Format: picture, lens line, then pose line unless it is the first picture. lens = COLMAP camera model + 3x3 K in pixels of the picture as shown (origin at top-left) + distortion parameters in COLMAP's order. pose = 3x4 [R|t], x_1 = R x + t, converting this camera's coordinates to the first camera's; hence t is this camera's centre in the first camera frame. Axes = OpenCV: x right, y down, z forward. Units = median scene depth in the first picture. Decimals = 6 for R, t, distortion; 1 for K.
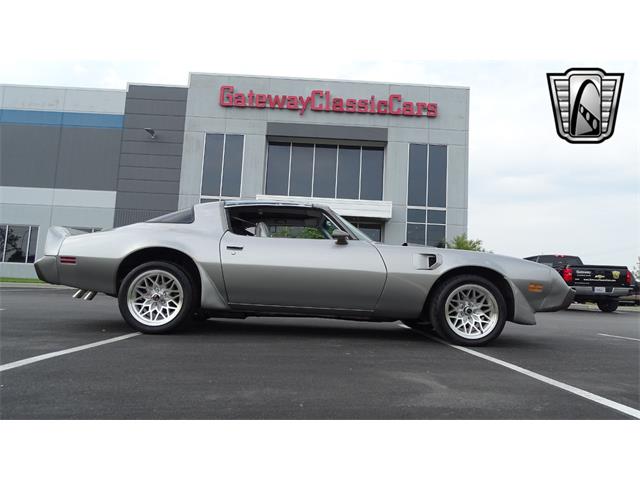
lens RADIAL K [[450.2, 0, 320.0], [0, 450.2, 240.0], [0, 0, 1]] dist [0.002405, 0.001782]
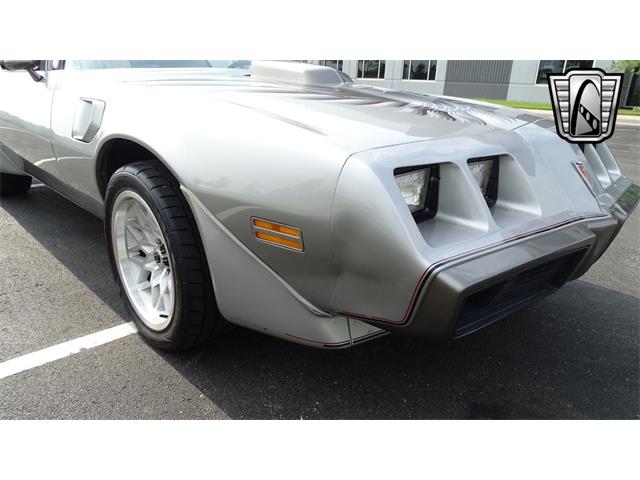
lens RADIAL K [[455.0, 0, 320.0], [0, 455.0, 240.0], [0, 0, 1]] dist [-0.003400, -0.000132]
pose [[0.672901, 0.225520, -0.704518, 0.675967], [0.070617, 0.928462, 0.364654, 0.013496], [0.736354, -0.295127, 0.608837, 0.849743]]
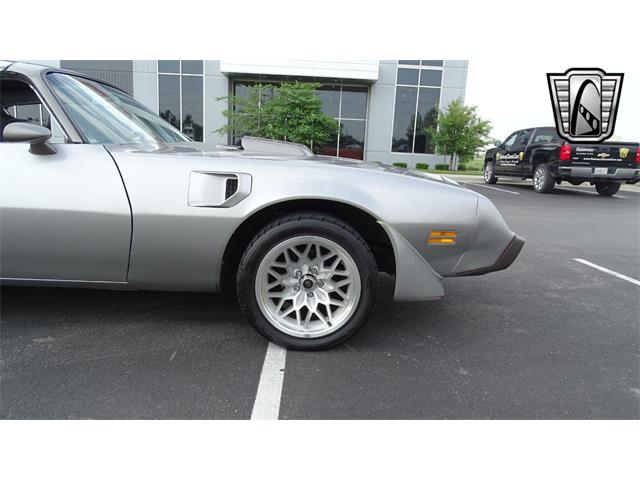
lens RADIAL K [[452.0, 0, 320.0], [0, 452.0, 240.0], [0, 0, 1]] dist [-0.002475, 0.002731]
pose [[0.999976, 0.000155, -0.006919, 0.340169], [0.001862, 0.956880, 0.290479, -0.039776], [0.006665, -0.290485, 0.956856, 0.505868]]
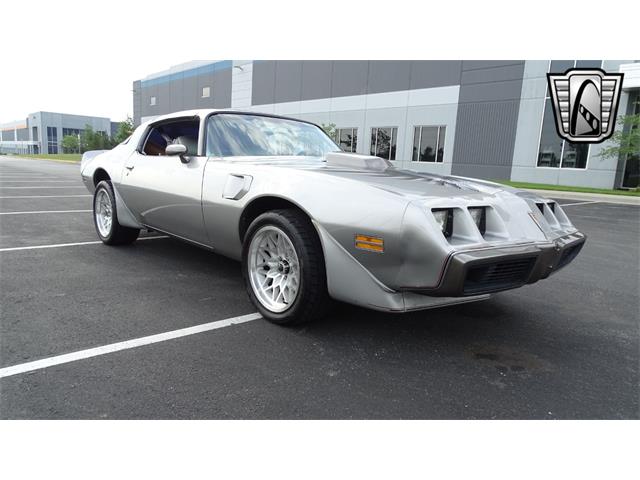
lens RADIAL K [[452.0, 0, 320.0], [0, 452.0, 240.0], [0, 0, 1]] dist [-0.002475, 0.002731]
pose [[0.653676, 0.117301, -0.747628, 0.812746], [0.061032, 0.976525, 0.206576, -0.006057], [0.754309, -0.180663, 0.631172, 0.635020]]
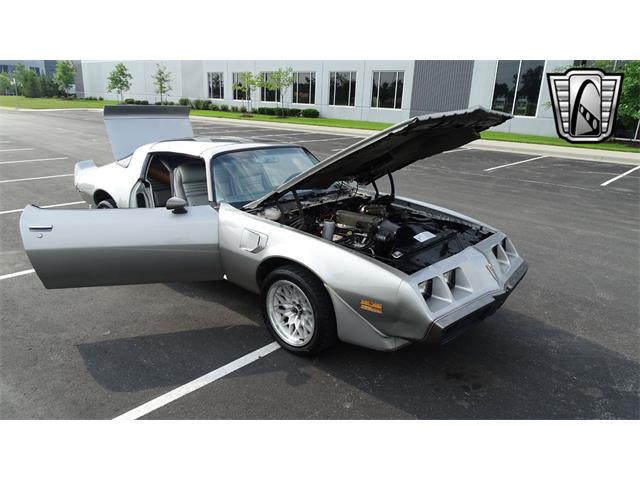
lens RADIAL K [[452.0, 0, 320.0], [0, 452.0, 240.0], [0, 0, 1]] dist [-0.002475, 0.002731]
pose [[0.723919, 0.191586, -0.662749, 0.841709], [0.068642, 0.935896, 0.345524, -0.221827], [0.686462, -0.295624, 0.664362, 0.527509]]
